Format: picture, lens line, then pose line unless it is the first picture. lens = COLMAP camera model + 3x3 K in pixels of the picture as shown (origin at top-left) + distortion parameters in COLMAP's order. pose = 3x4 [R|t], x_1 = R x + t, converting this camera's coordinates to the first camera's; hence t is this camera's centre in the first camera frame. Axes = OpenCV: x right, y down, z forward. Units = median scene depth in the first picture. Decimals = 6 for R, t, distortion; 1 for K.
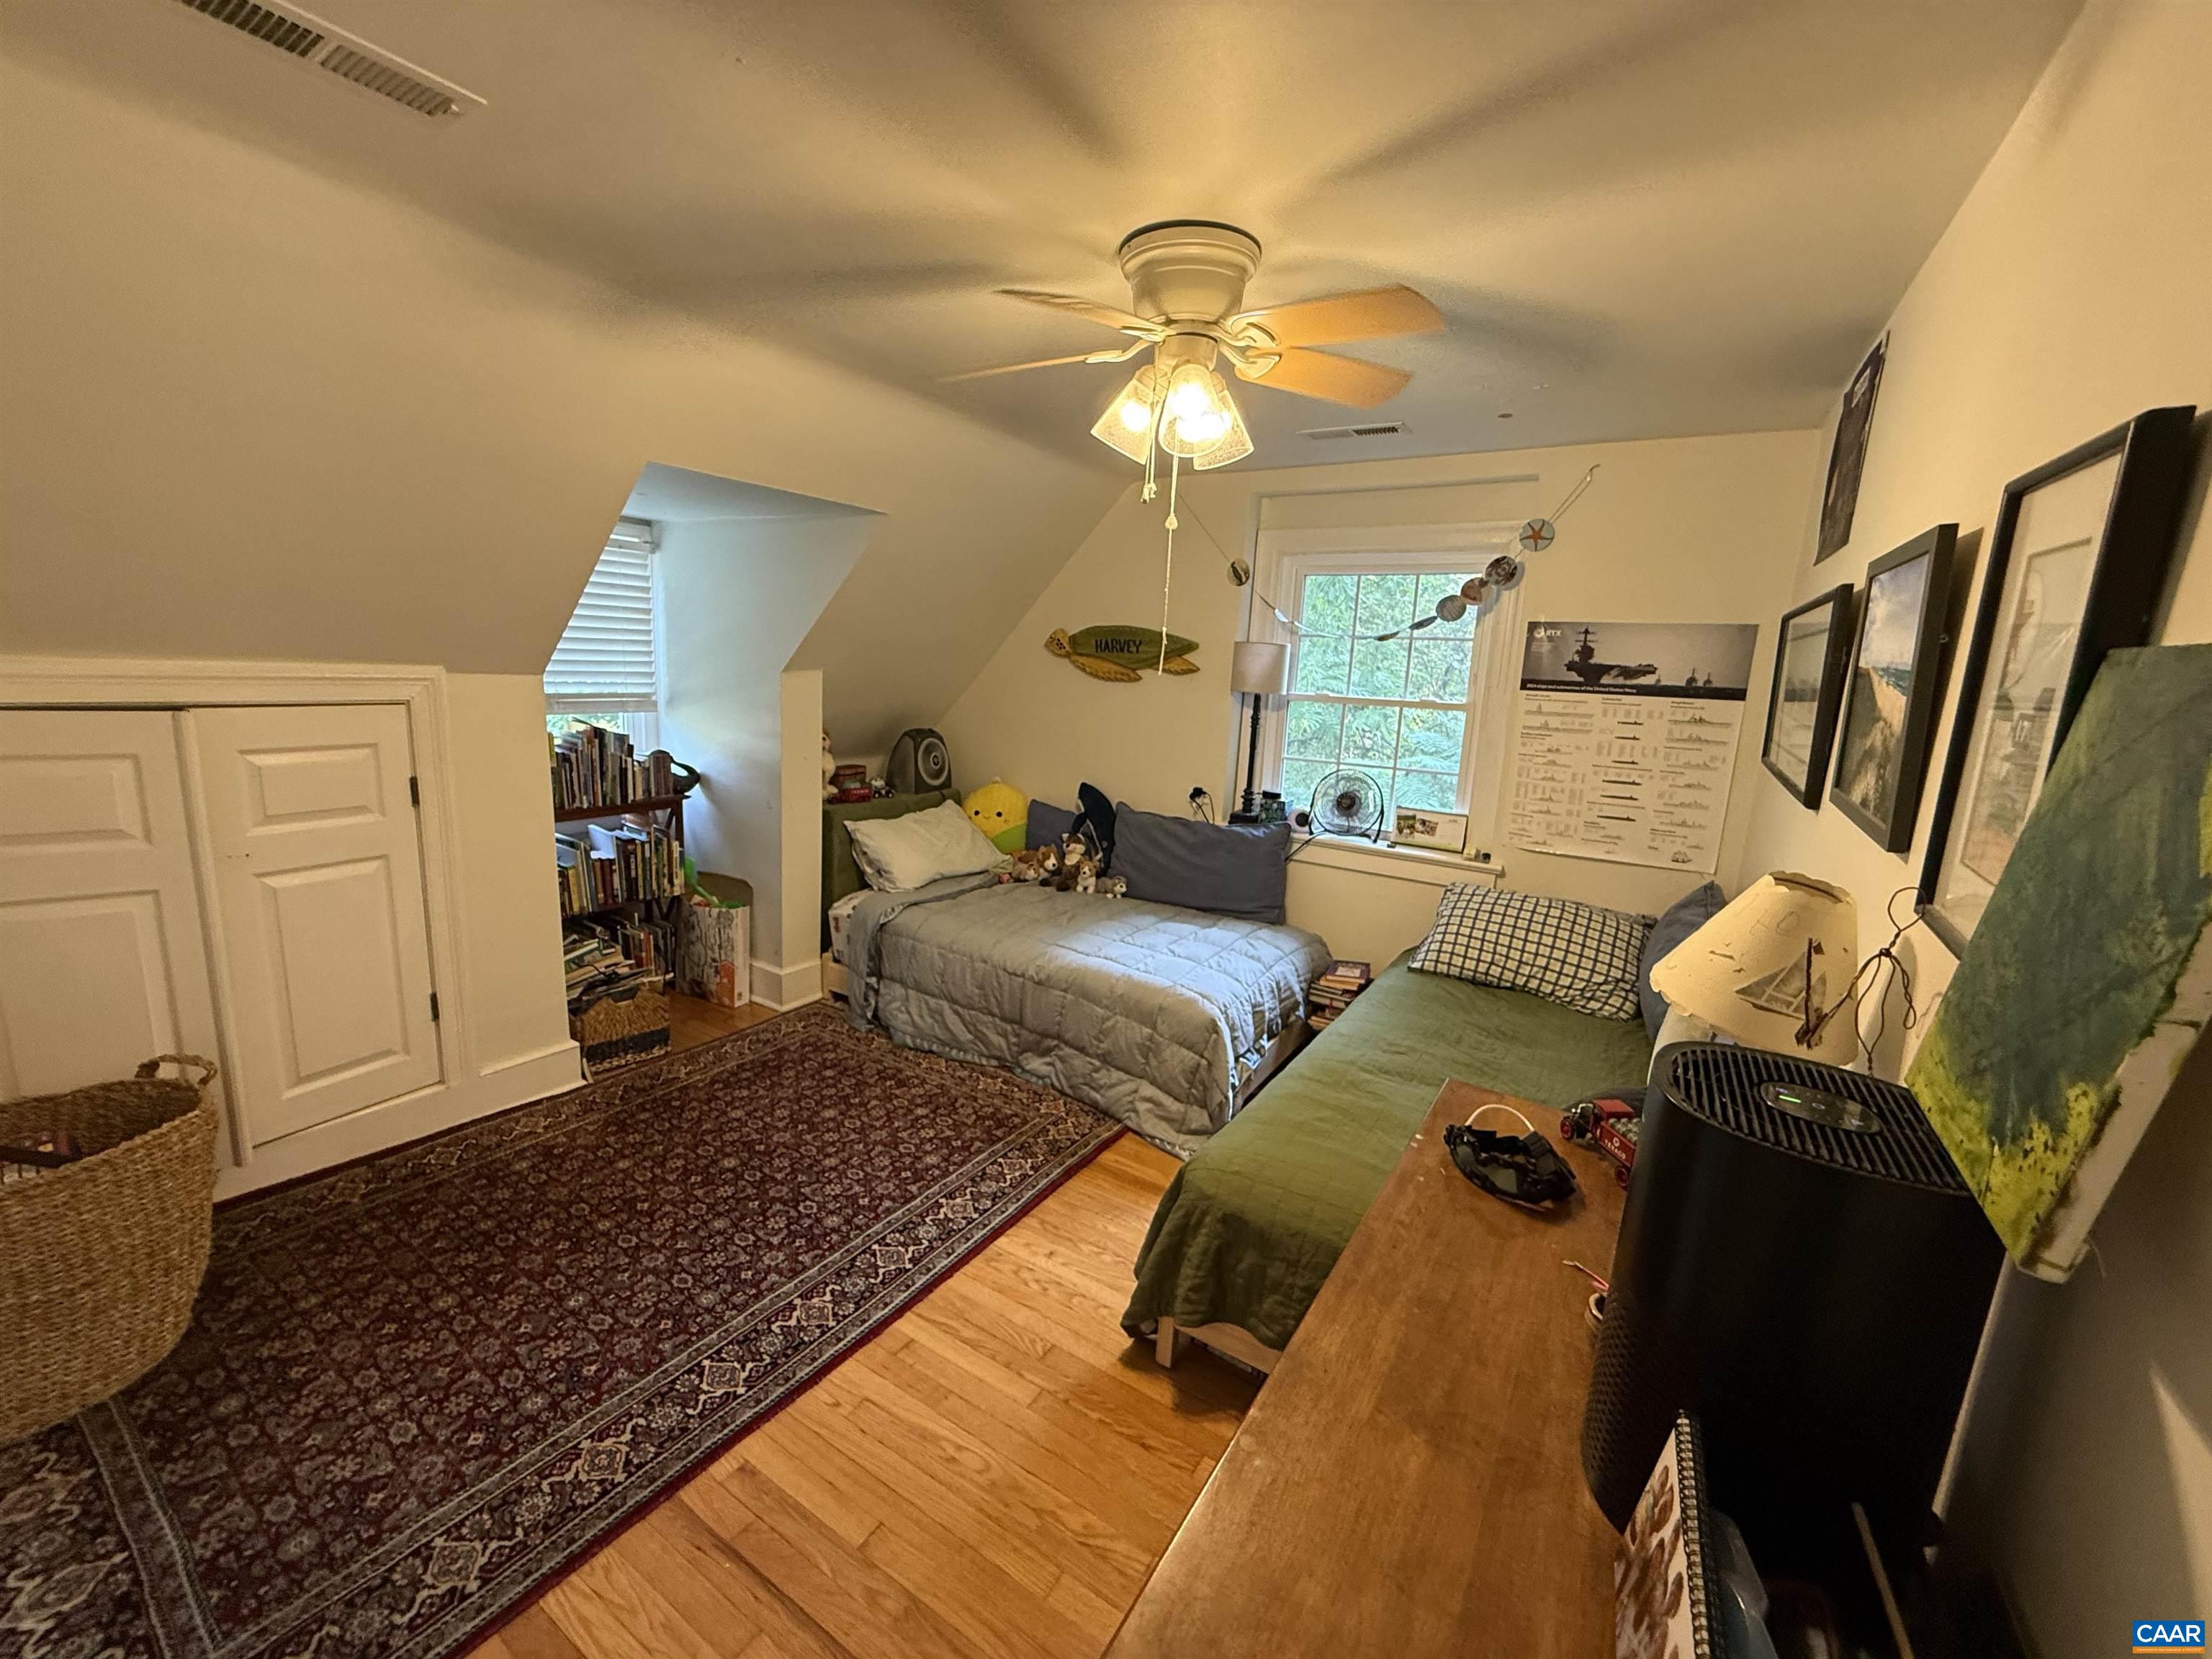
lens RADIAL K [[884.3, 0, 1105.3], [0, 884.3, 821.4], [0, 0, 1]] dist [-0.001406, 0.000451]
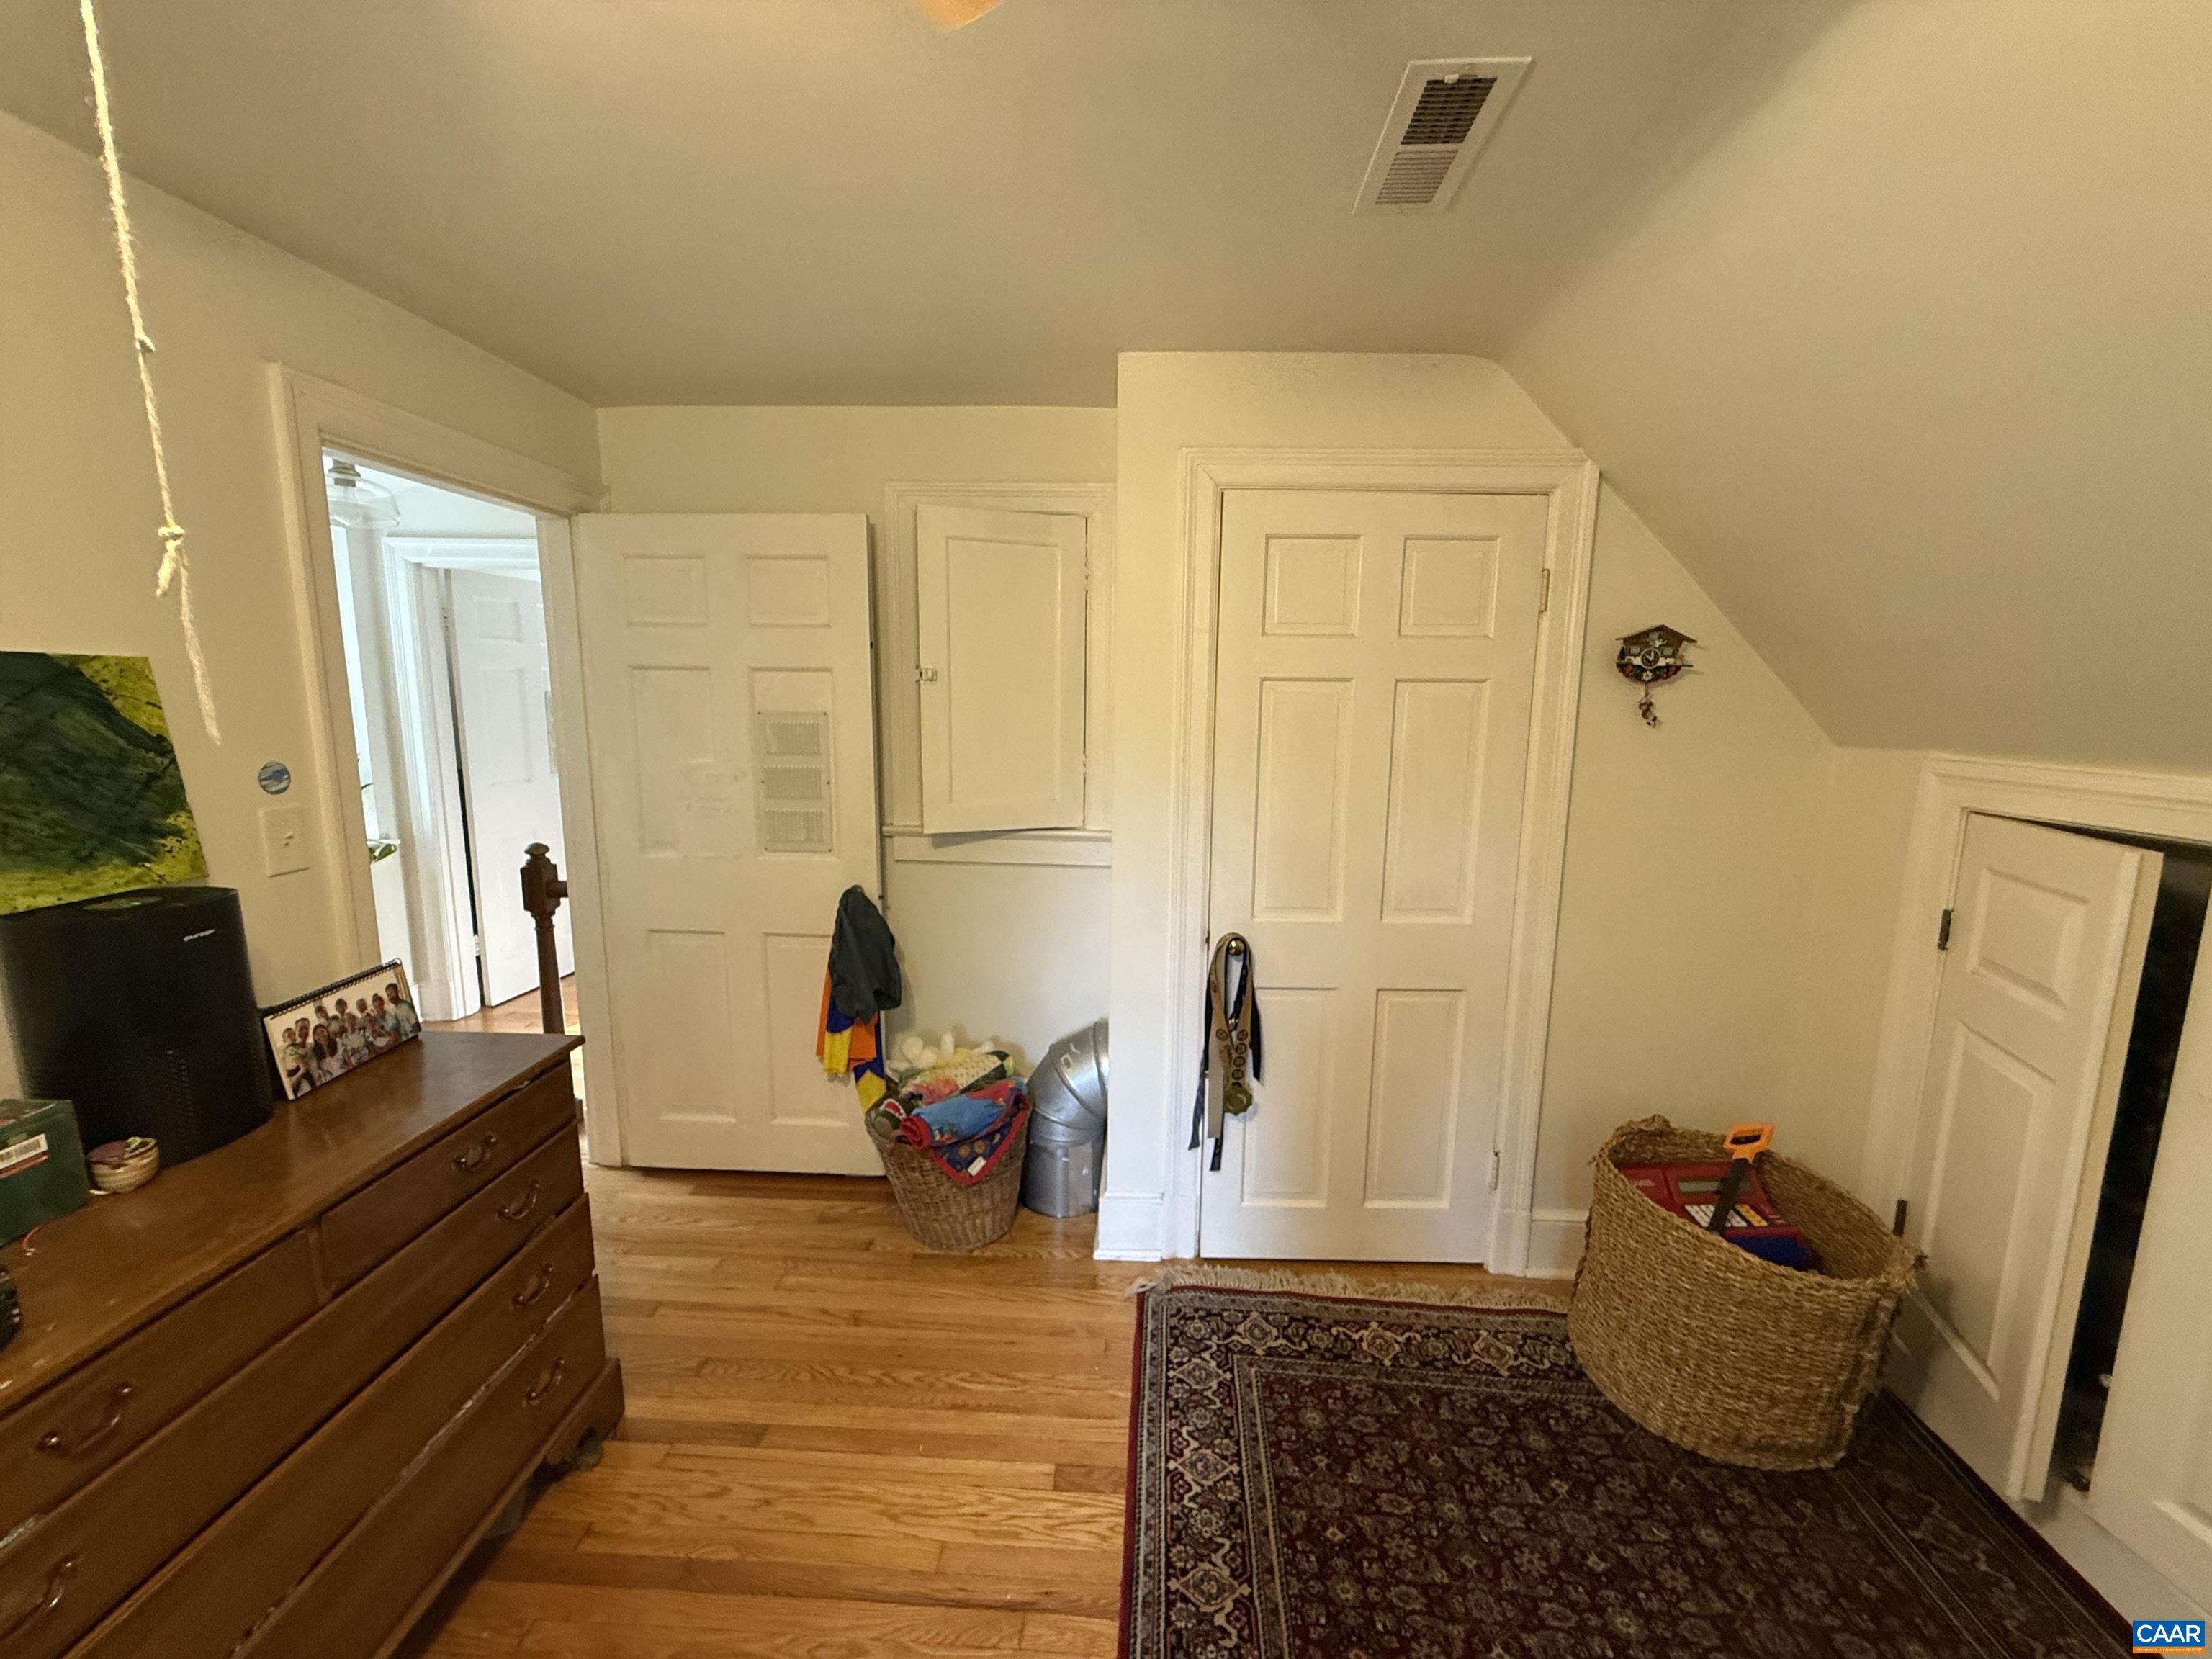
lens RADIAL K [[884.3, 0, 1097.6], [0, 884.3, 831.9], [0, 0, 1]] dist [-0.001406, 0.000451]
pose [[-0.876490, 0.016787, -0.481128, -0.040179], [-0.138419, 0.948404, 0.285254, -0.280397], [0.461093, 0.316619, -0.828943, 1.529298]]
